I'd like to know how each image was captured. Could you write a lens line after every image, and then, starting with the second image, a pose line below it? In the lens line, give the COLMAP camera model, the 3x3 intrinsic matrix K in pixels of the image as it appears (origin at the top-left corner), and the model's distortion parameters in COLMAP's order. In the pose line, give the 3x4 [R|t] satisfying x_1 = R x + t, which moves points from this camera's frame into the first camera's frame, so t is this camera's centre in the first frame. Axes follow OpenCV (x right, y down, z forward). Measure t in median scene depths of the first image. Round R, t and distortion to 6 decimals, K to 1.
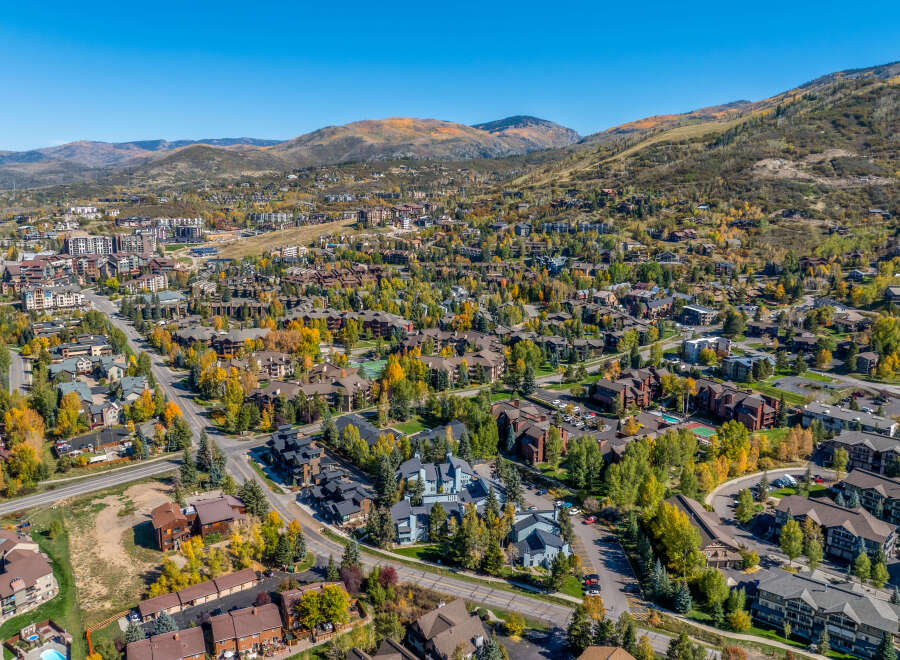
lens RADIAL K [[700.6, 0, 450.0], [0, 700.6, 330.0], [0, 0, 1]] dist [-0.045038, 0.004055]
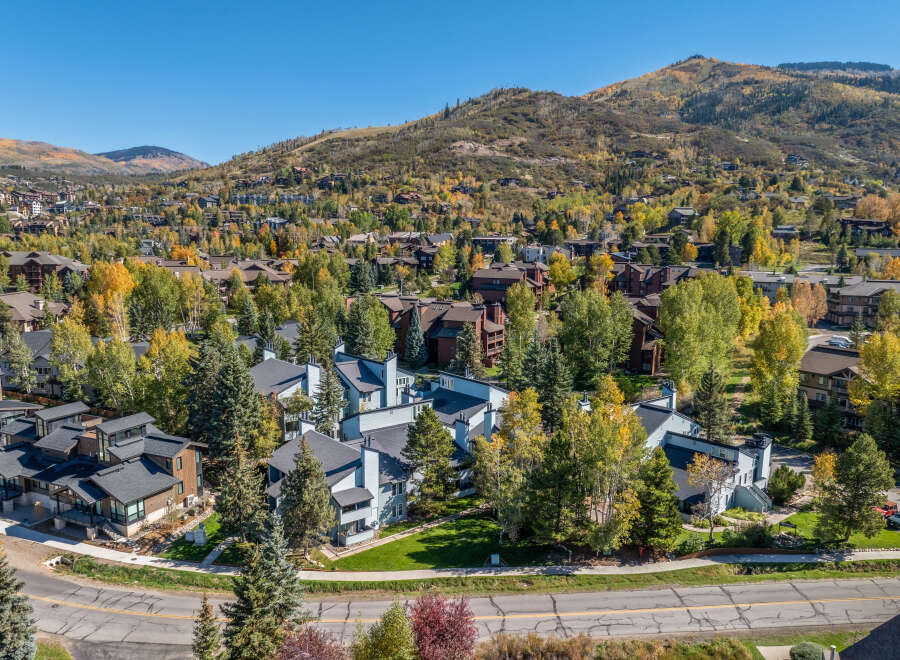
lens RADIAL K [[700.6, 0, 450.0], [0, 700.6, 330.0], [0, 0, 1]] dist [-0.045038, 0.004055]
pose [[0.873250, -0.061871, 0.483329, -0.049939], [0.094064, 0.994653, -0.042624, 0.062369], [-0.478108, 0.082686, 0.874400, 0.188360]]
